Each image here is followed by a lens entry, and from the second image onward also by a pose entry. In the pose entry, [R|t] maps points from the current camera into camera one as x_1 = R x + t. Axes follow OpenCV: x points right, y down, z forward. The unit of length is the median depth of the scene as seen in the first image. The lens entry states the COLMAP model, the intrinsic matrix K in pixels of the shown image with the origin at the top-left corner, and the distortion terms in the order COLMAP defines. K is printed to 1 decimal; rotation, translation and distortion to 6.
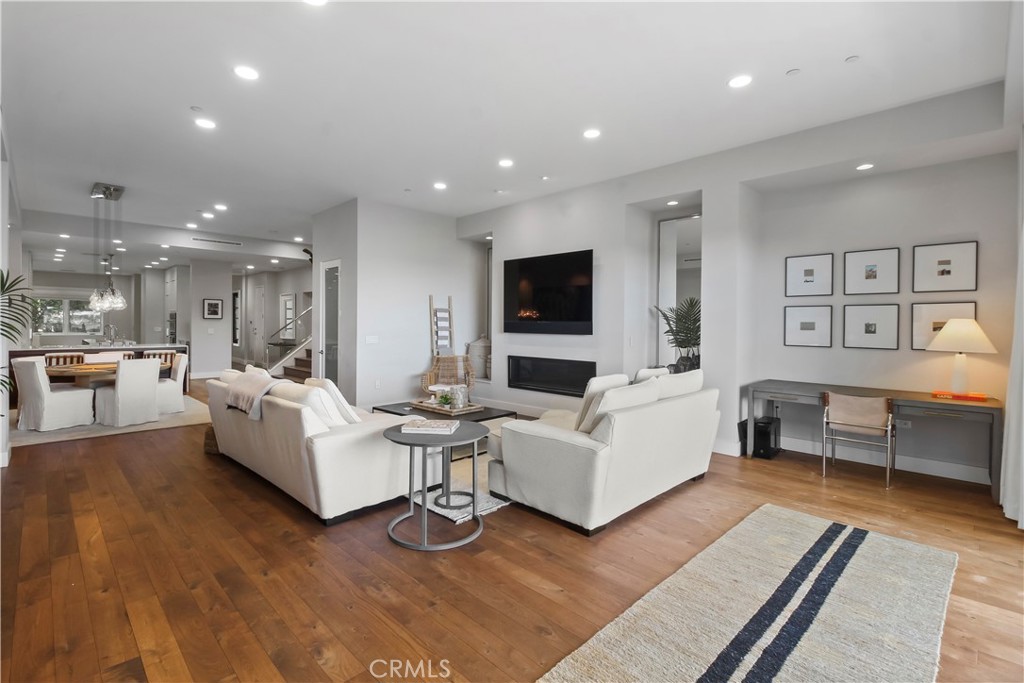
lens RADIAL K [[474.2, 0, 508.9], [0, 474.2, 329.9], [0, 0, 1]] dist [0.000649, -0.000418]
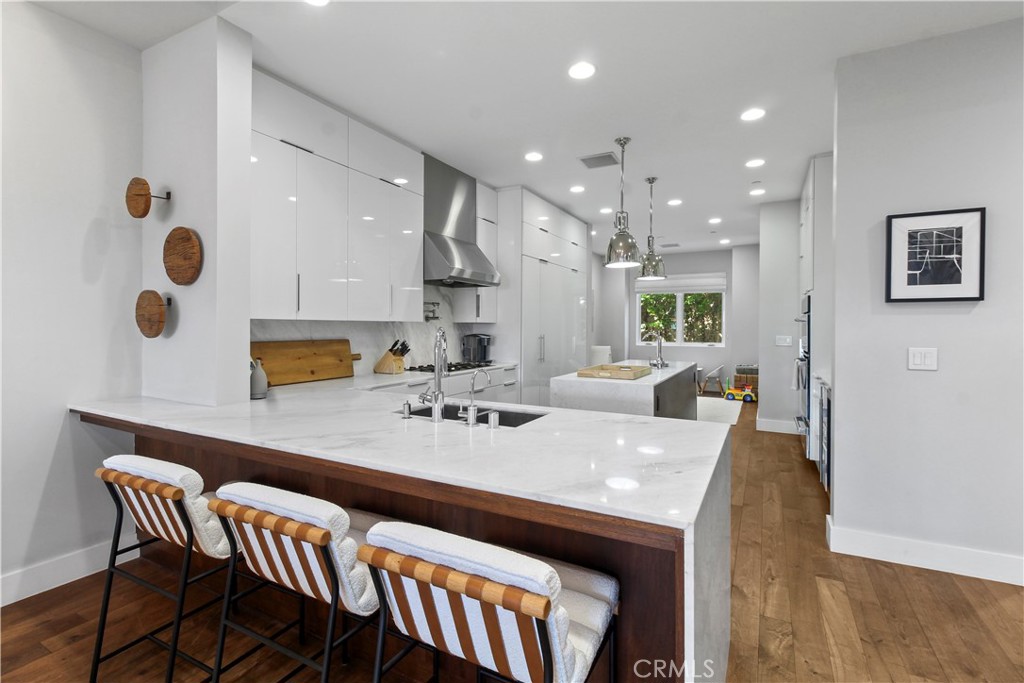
lens RADIAL K [[474.2, 0, 508.9], [0, 474.2, 329.9], [0, 0, 1]] dist [0.000649, -0.000418]
pose [[0.287121, -0.004808, -0.957882, -0.465891], [-0.008017, 0.999940, -0.007422, -0.006818], [0.957861, 0.009811, 0.287066, 0.742270]]
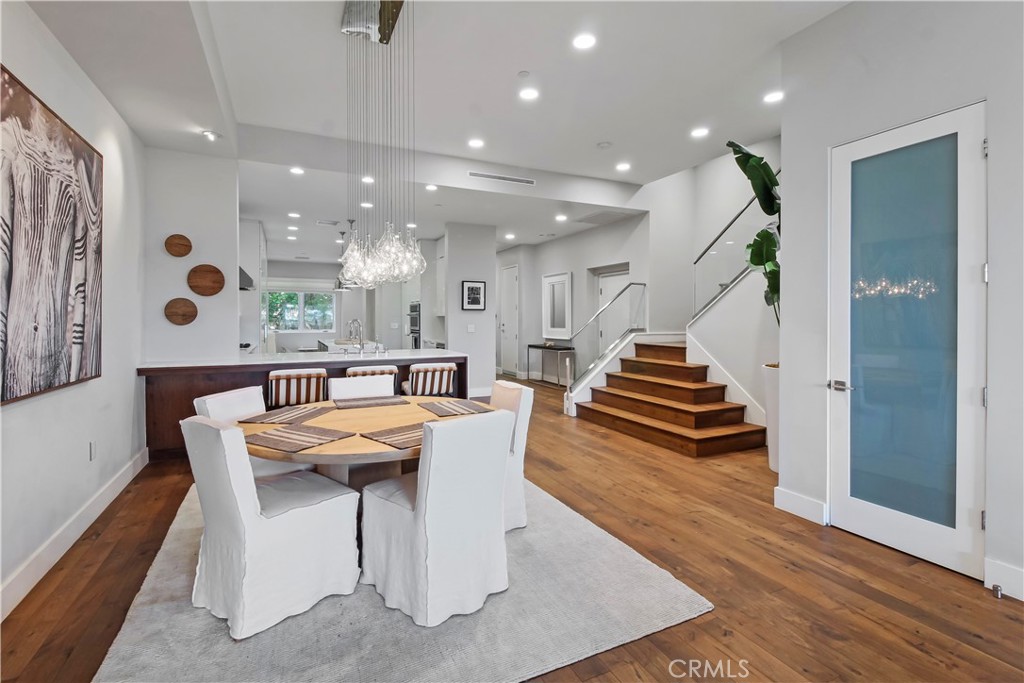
lens RADIAL K [[474.2, 0, 508.9], [0, 474.2, 329.9], [0, 0, 1]] dist [0.000649, -0.000418]
pose [[0.942740, -0.002107, -0.333521, -0.348636], [0.006149, 0.999920, 0.011064, -0.002432], [0.333471, -0.012481, 0.942678, 0.376361]]
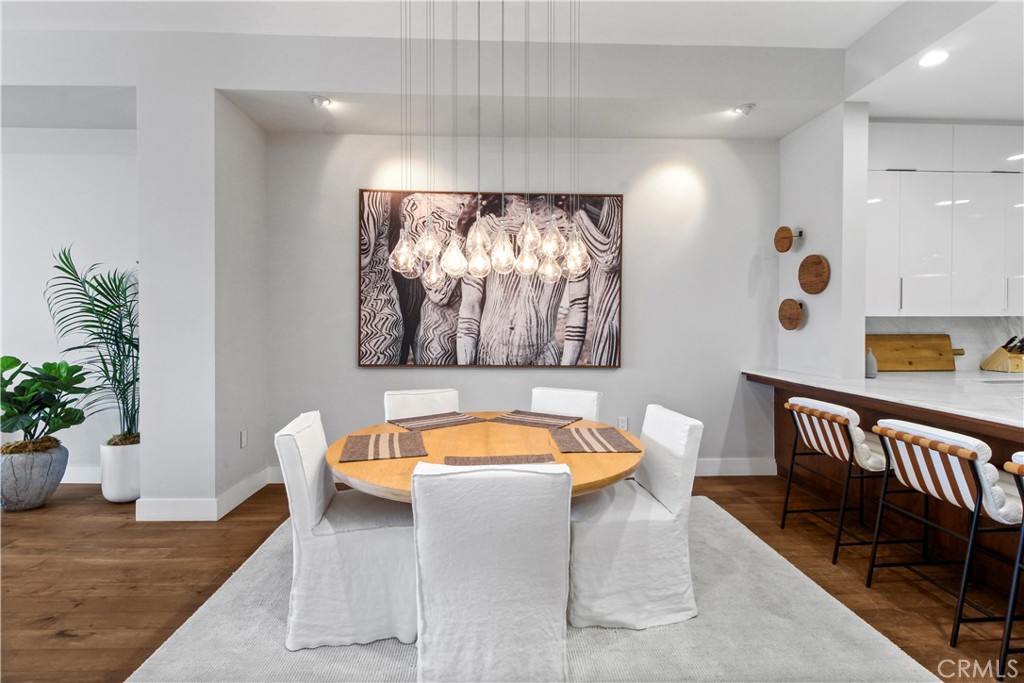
lens RADIAL K [[474.2, 0, 508.9], [0, 474.2, 329.9], [0, 0, 1]] dist [0.000649, -0.000418]
pose [[-0.666037, -0.000104, -0.745918, -0.345377], [-0.013492, 0.999838, 0.011907, -0.005004], [0.745796, 0.017994, -0.665931, 0.721152]]
